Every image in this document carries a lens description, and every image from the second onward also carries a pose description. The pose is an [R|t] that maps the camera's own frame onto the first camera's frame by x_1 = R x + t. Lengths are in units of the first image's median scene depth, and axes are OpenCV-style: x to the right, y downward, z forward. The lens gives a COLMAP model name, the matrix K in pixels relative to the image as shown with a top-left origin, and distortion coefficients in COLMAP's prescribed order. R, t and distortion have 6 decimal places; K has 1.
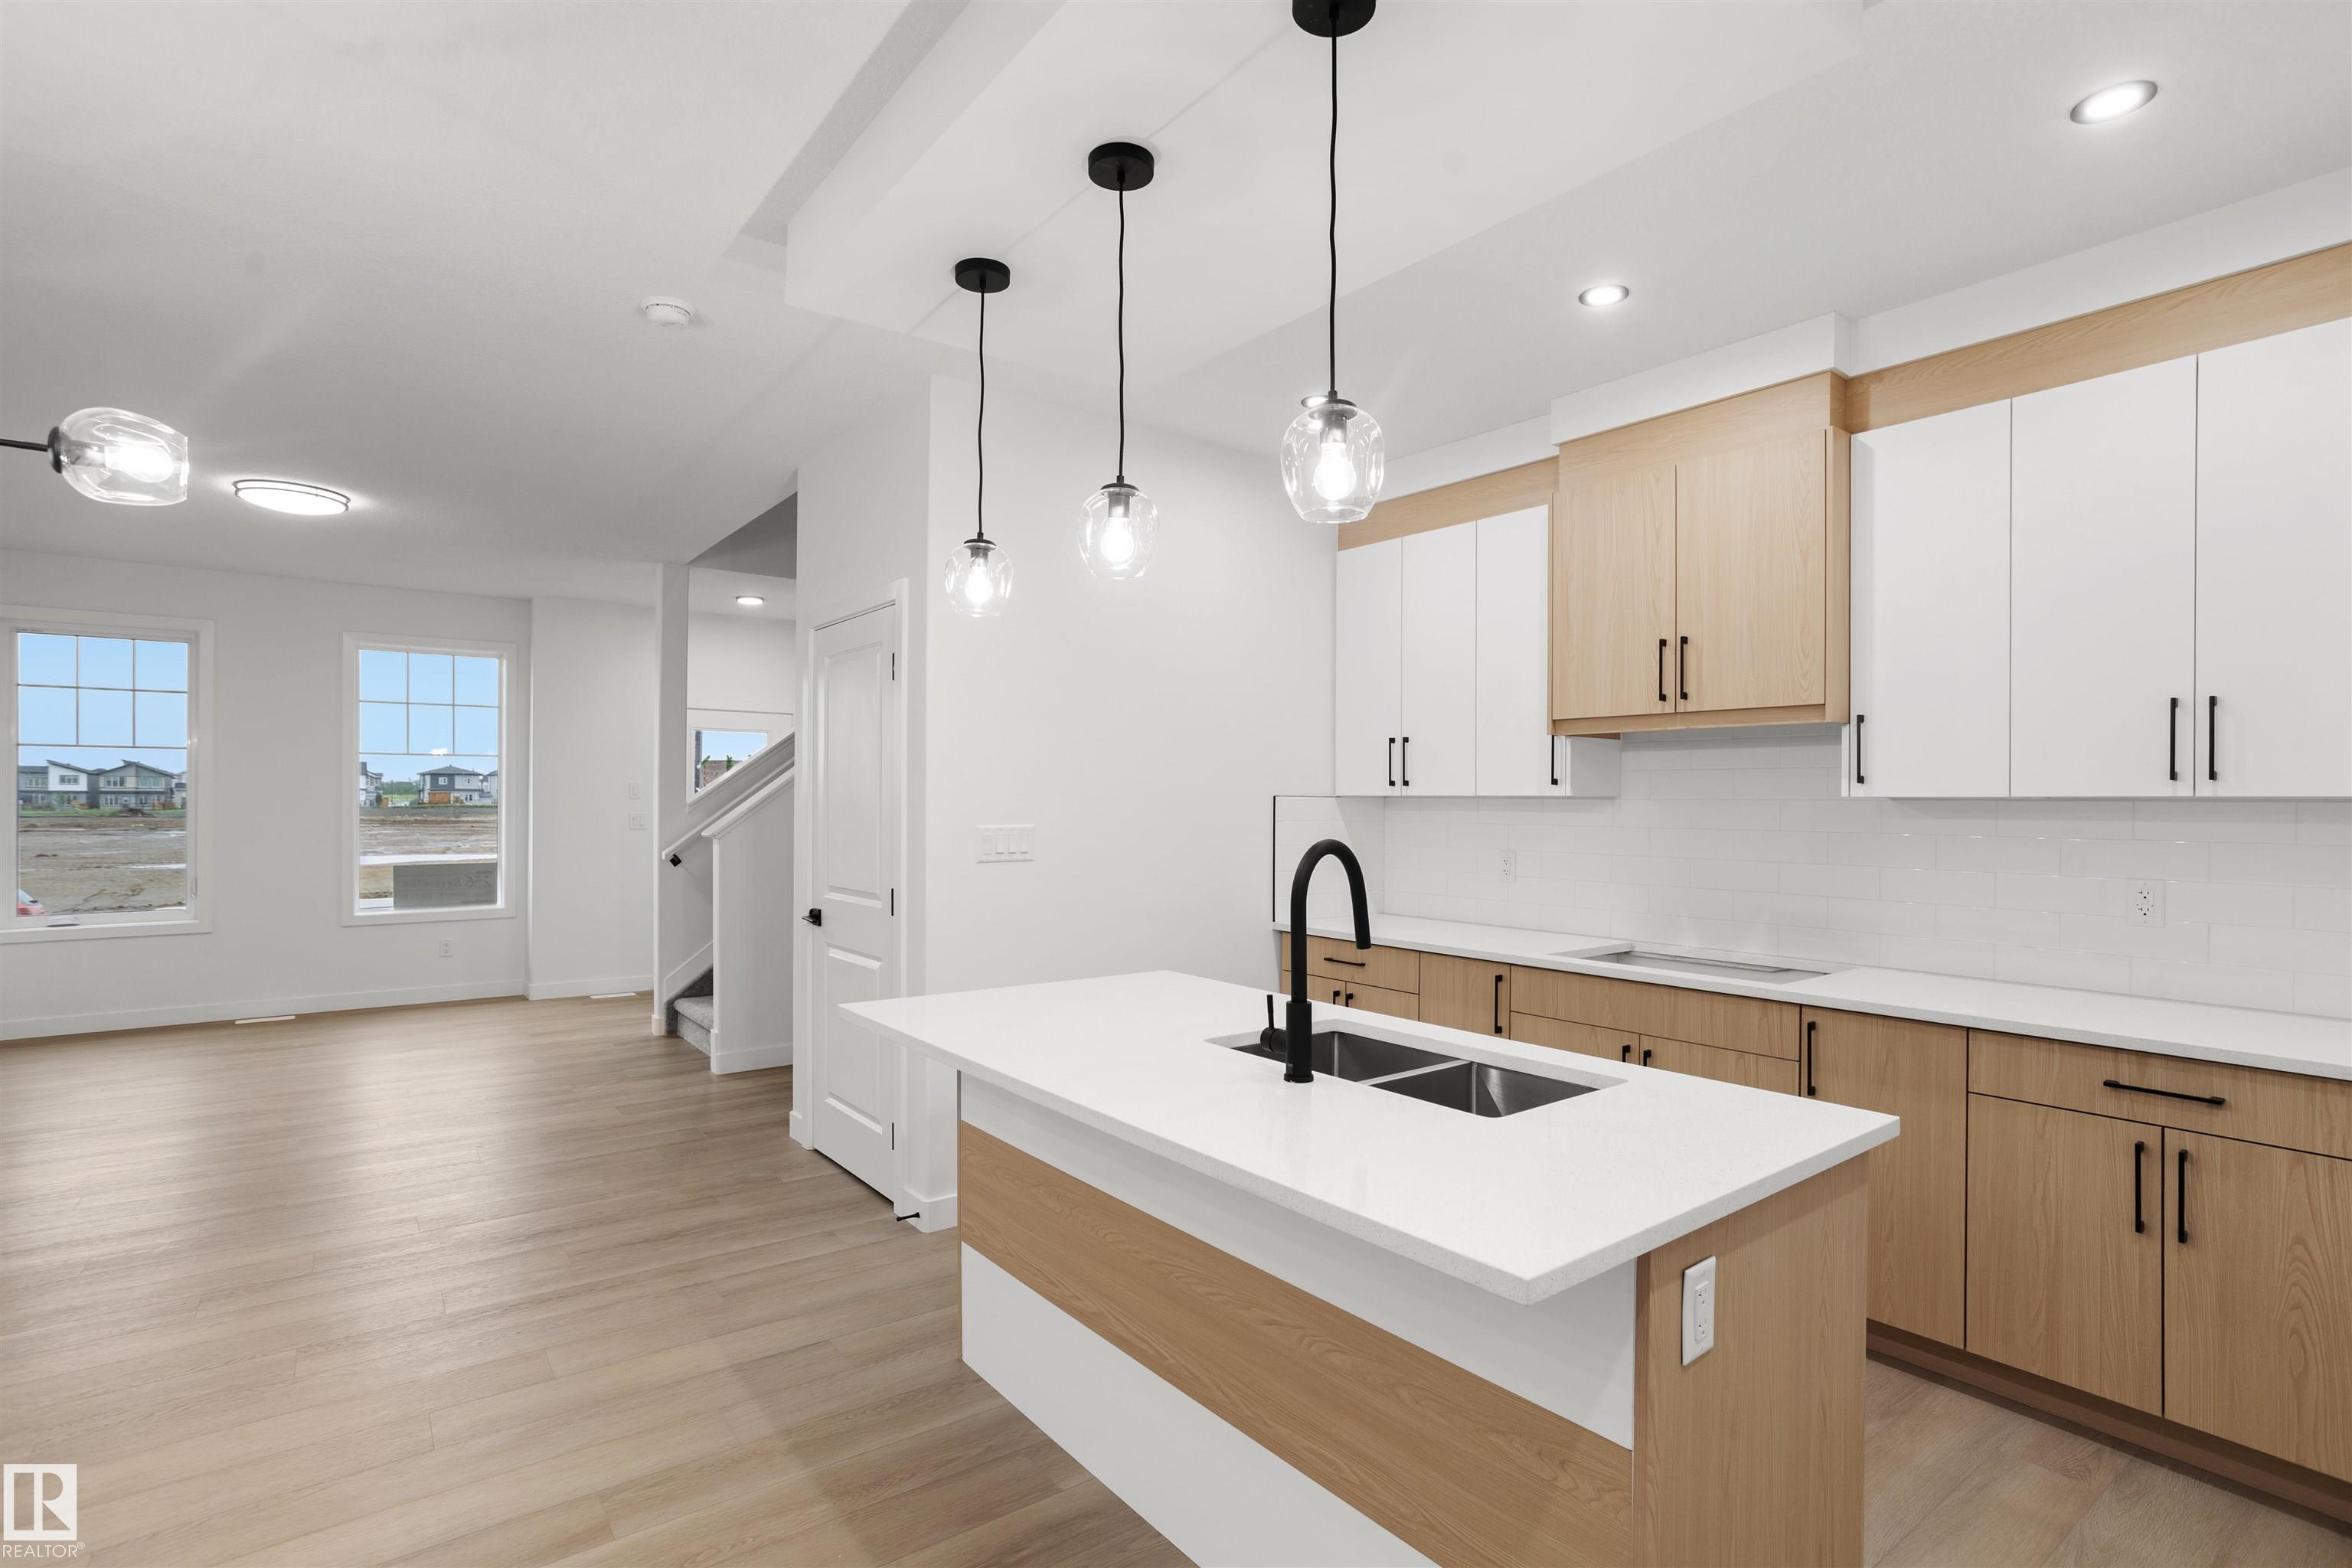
lens RADIAL K [[1138.7, 0, 1185.3], [0, 1138.7, 792.9], [0, 0, 1]] dist [0.007324, 0.001124]
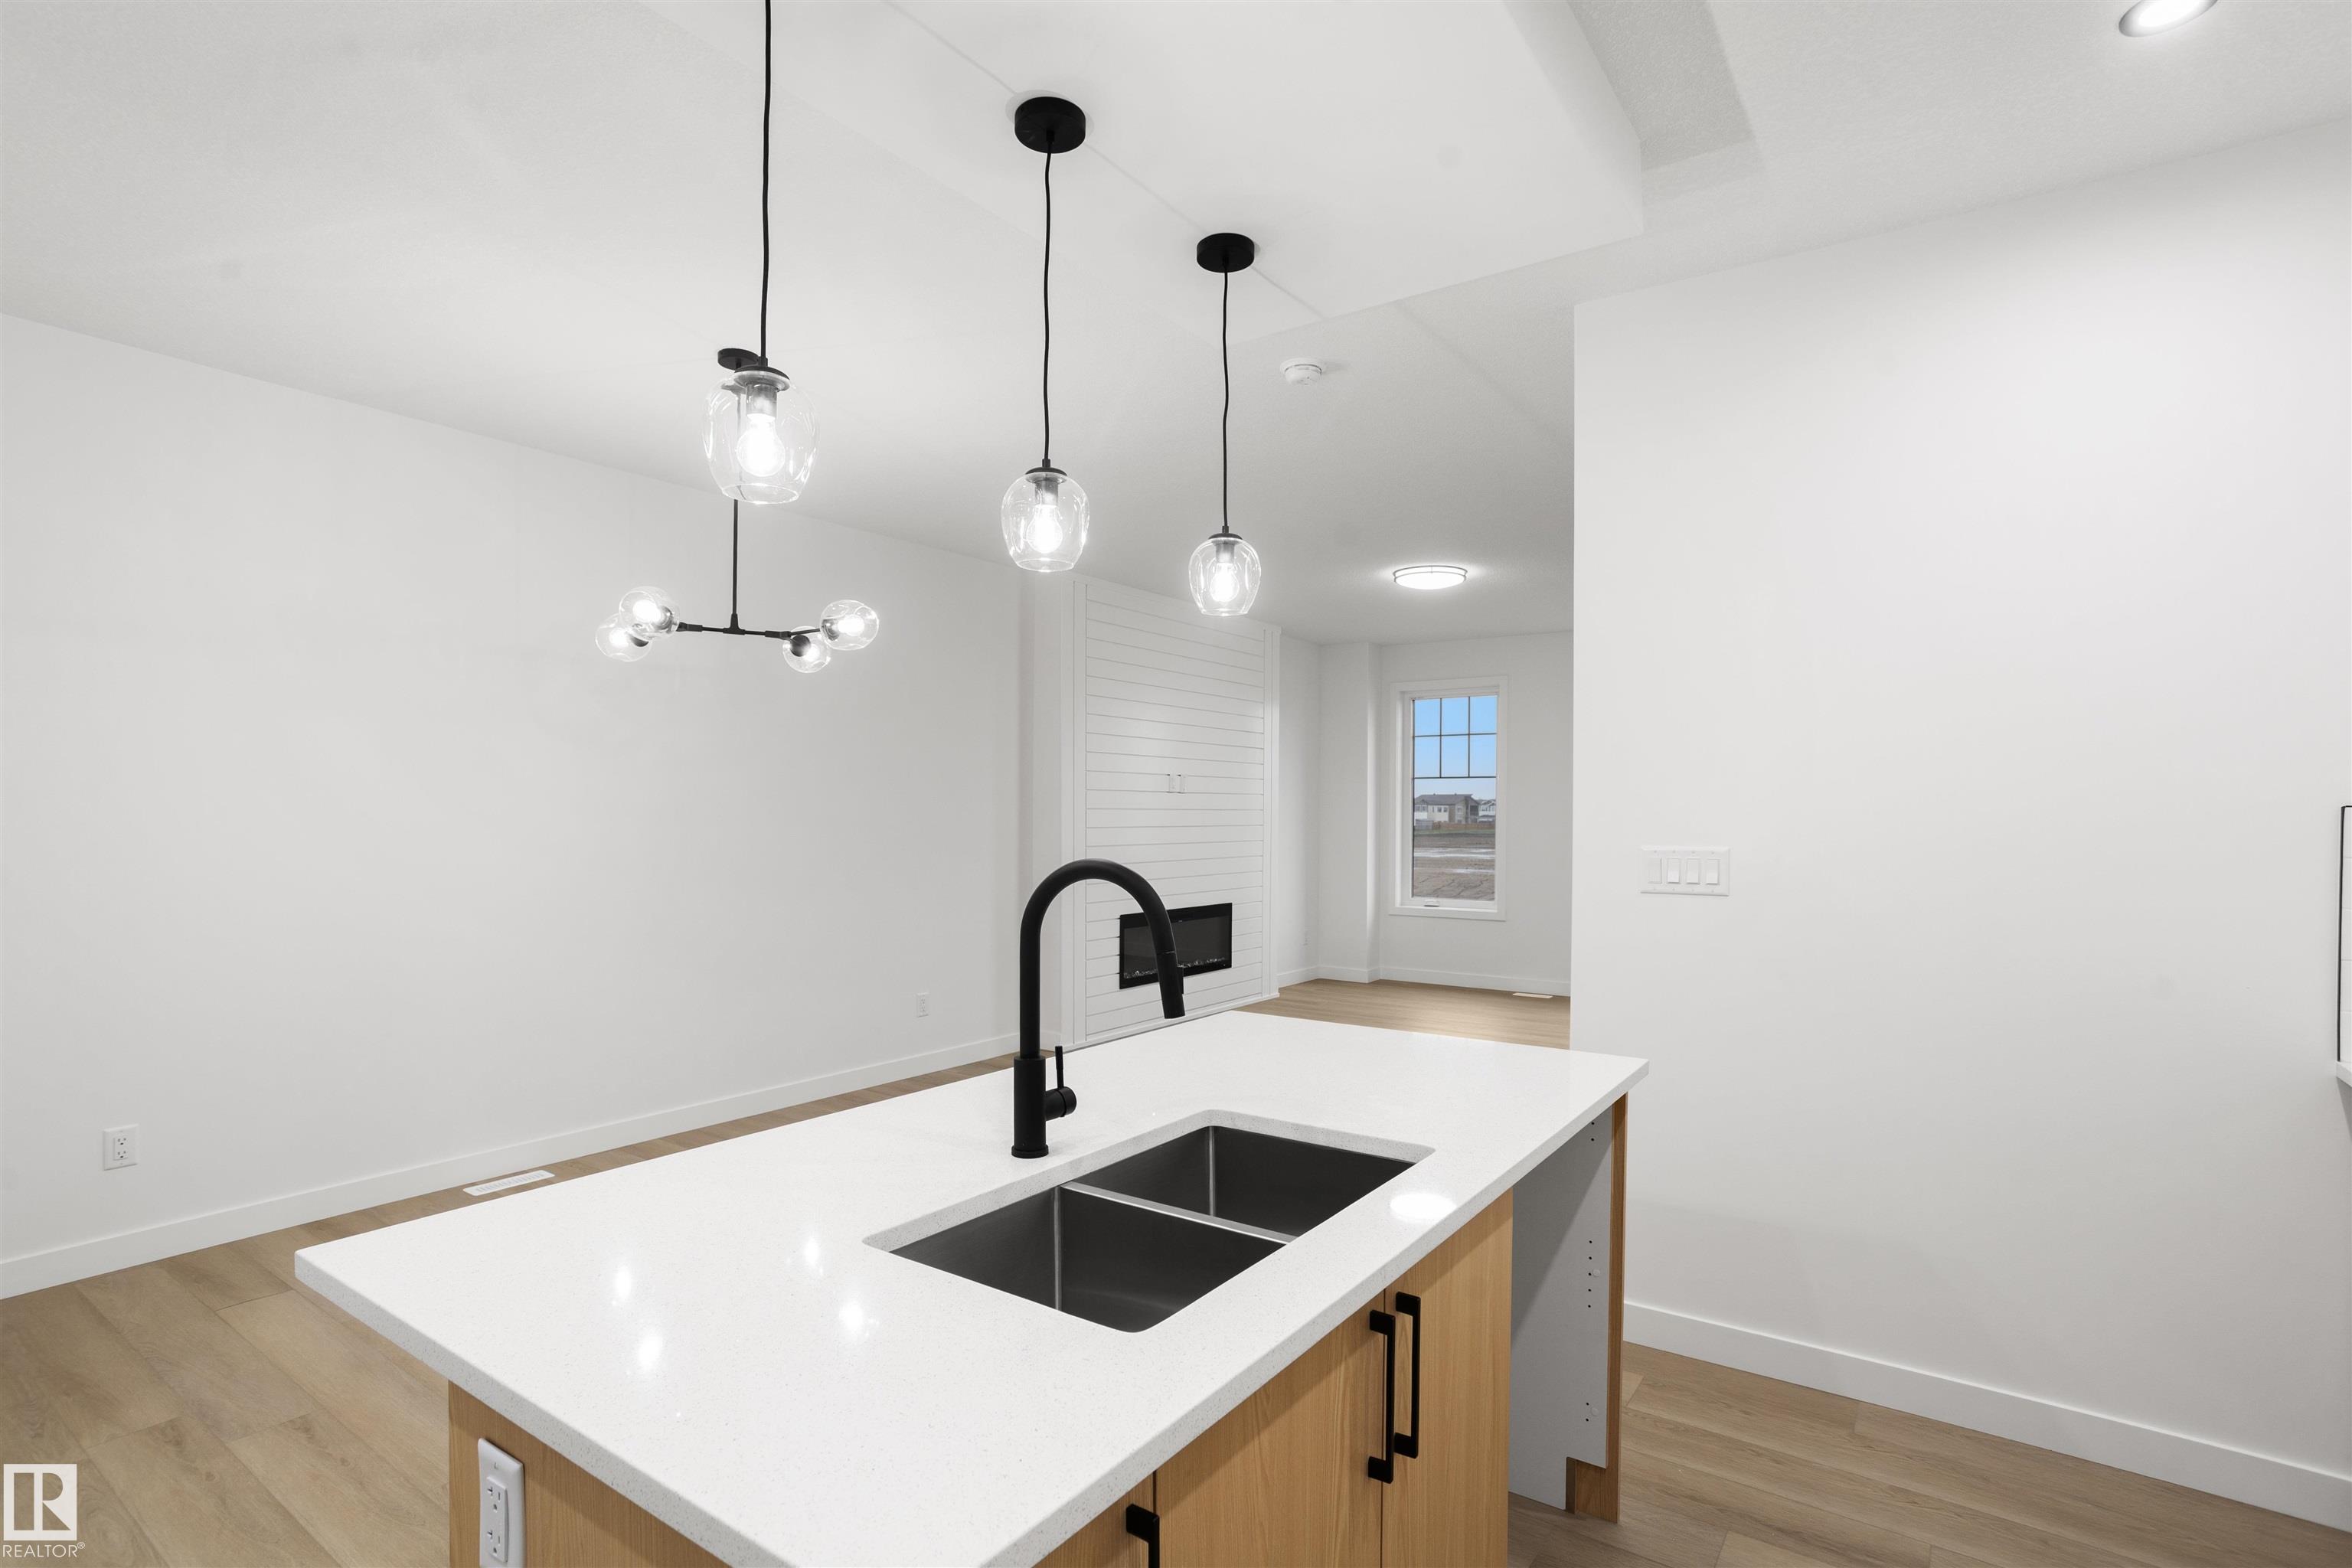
lens RADIAL K [[1169.6, 0, 1171.8], [0, 1169.6, 823.8], [0, 0, 1]] dist [-0.001071, 0.000553]
pose [[0.273510, 0.004705, -0.961858, 0.597213], [0.002472, 0.999981, 0.005594, 0.010332], [0.961866, -0.003908, 0.273493, 0.559329]]
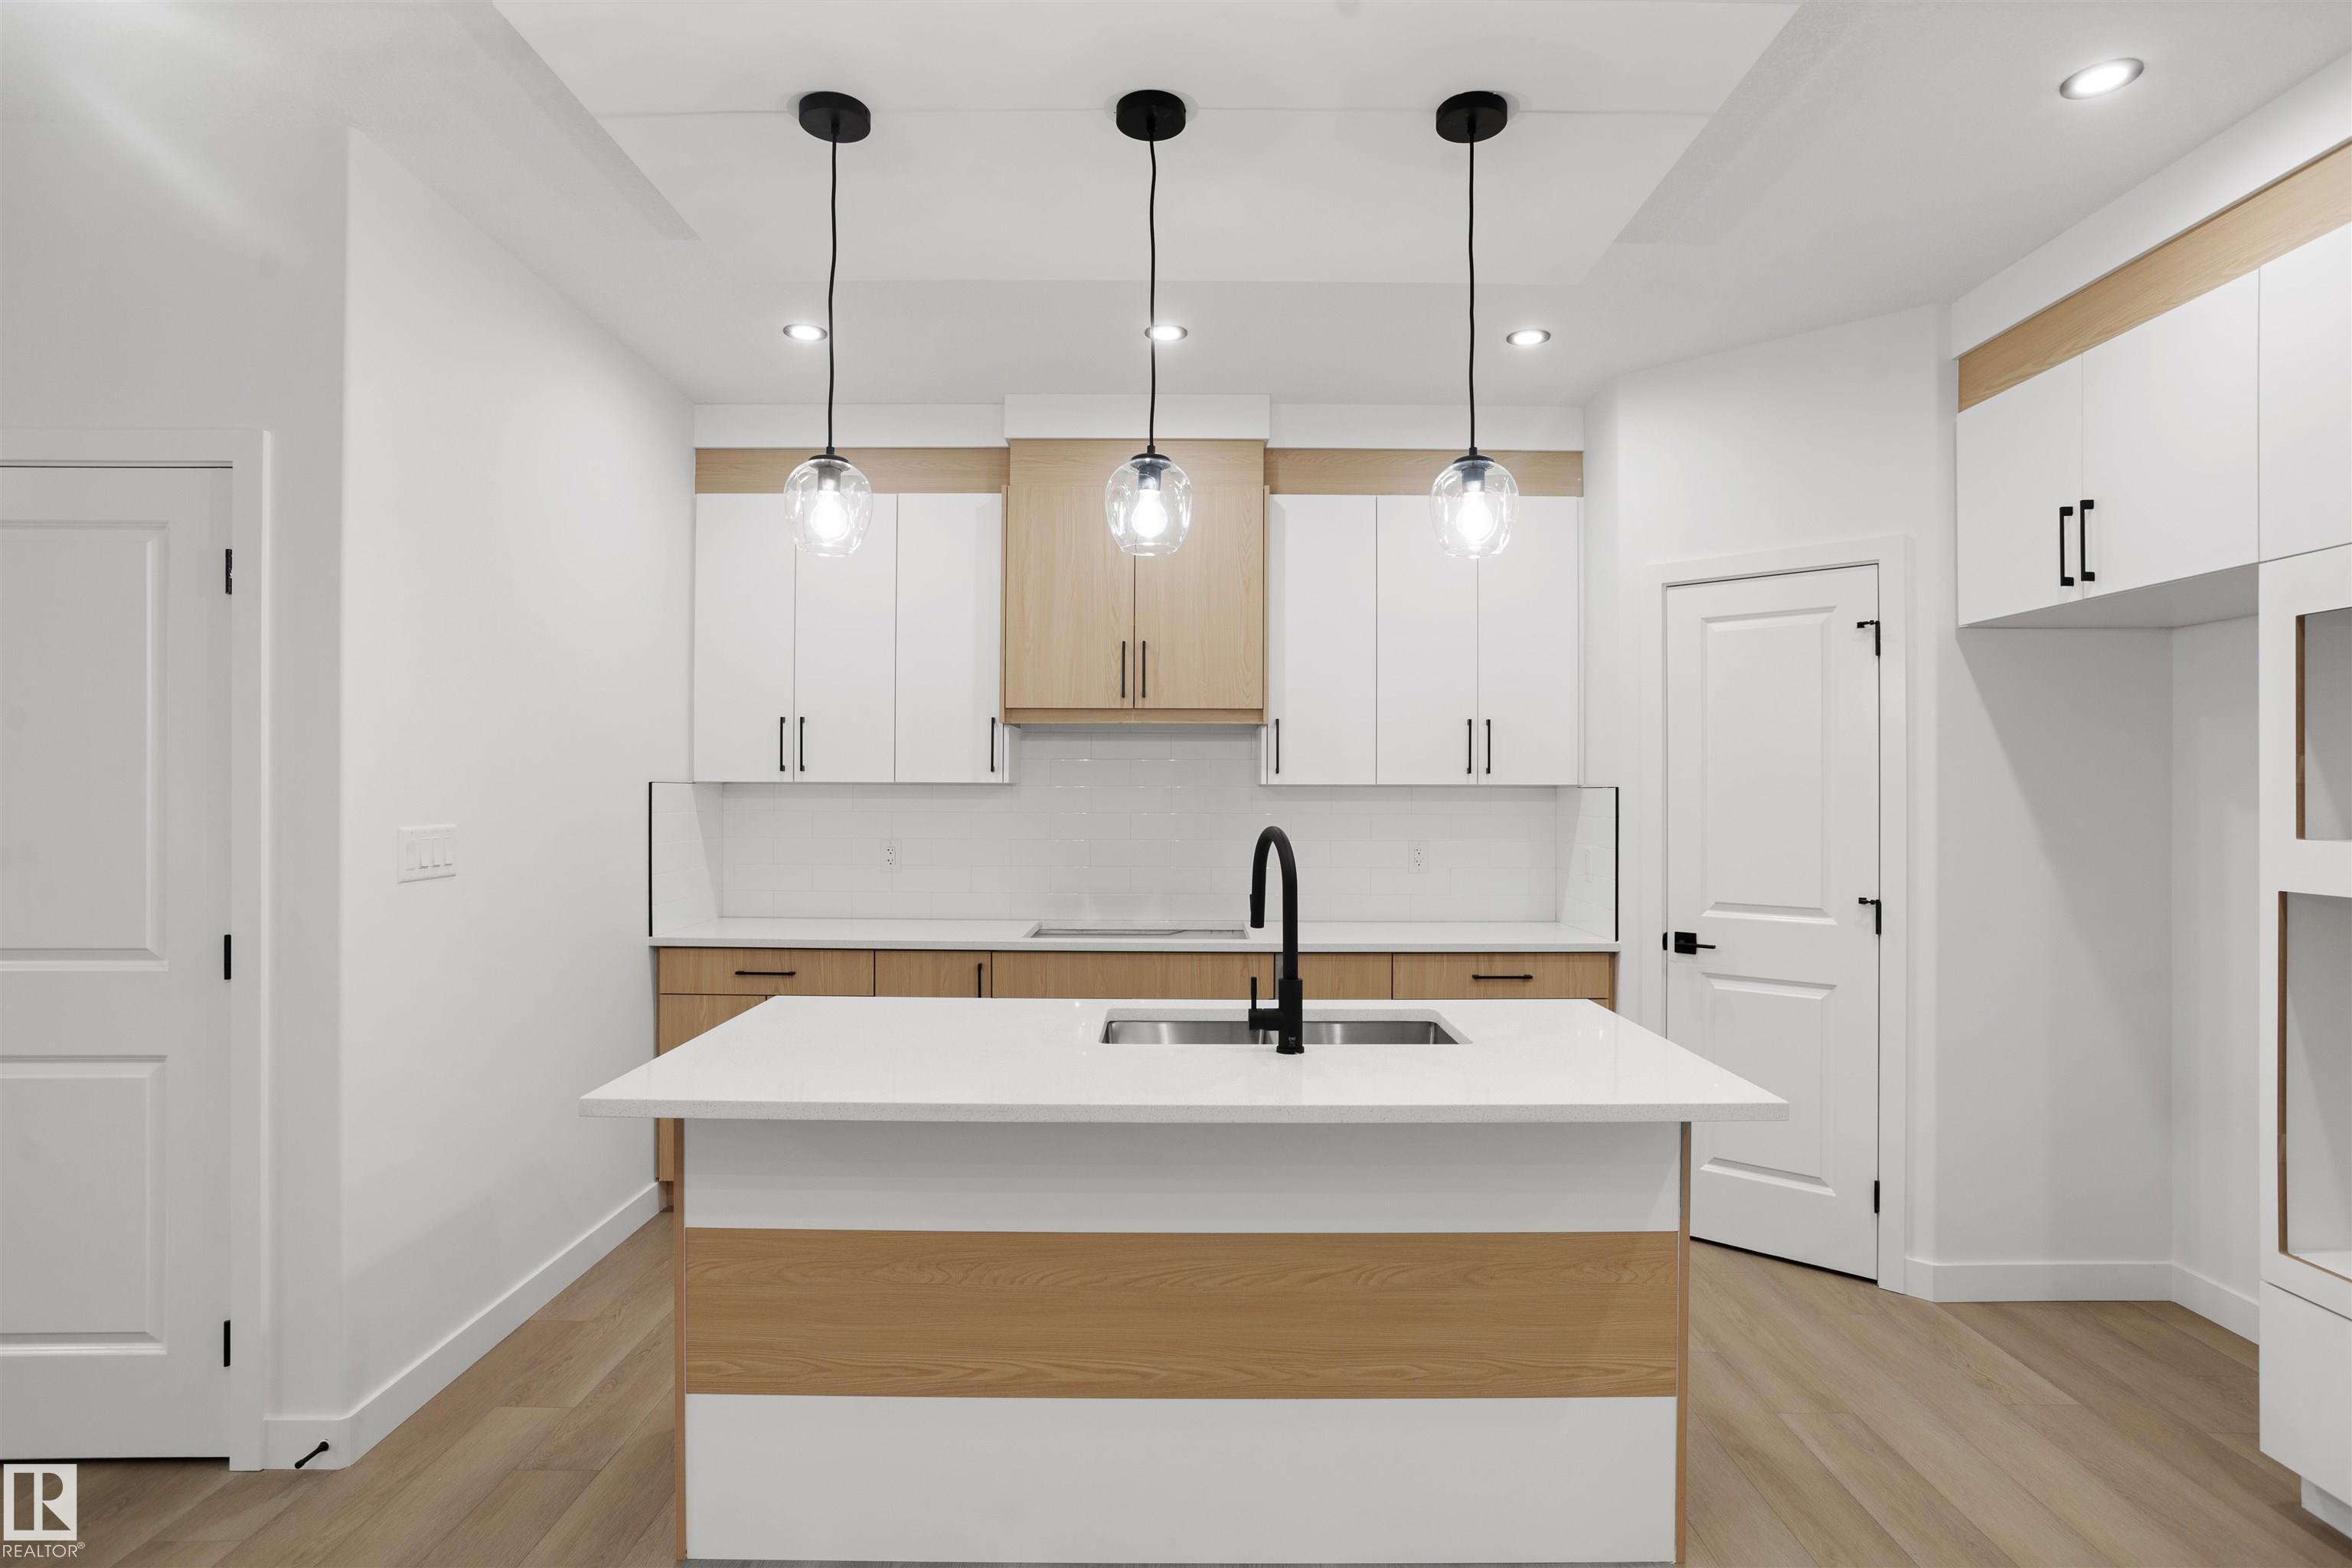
lens RADIAL K [[1270.3, 0, 1176.0], [0, 1270.3, 784.0], [0, 0, 1]] dist [0.002213, -0.000448]
pose [[0.609922, 0.000646, 0.792461, -0.583422], [-0.005543, 0.999979, 0.003451, -0.000821], [-0.792442, -0.006498, 0.609913, 0.235091]]
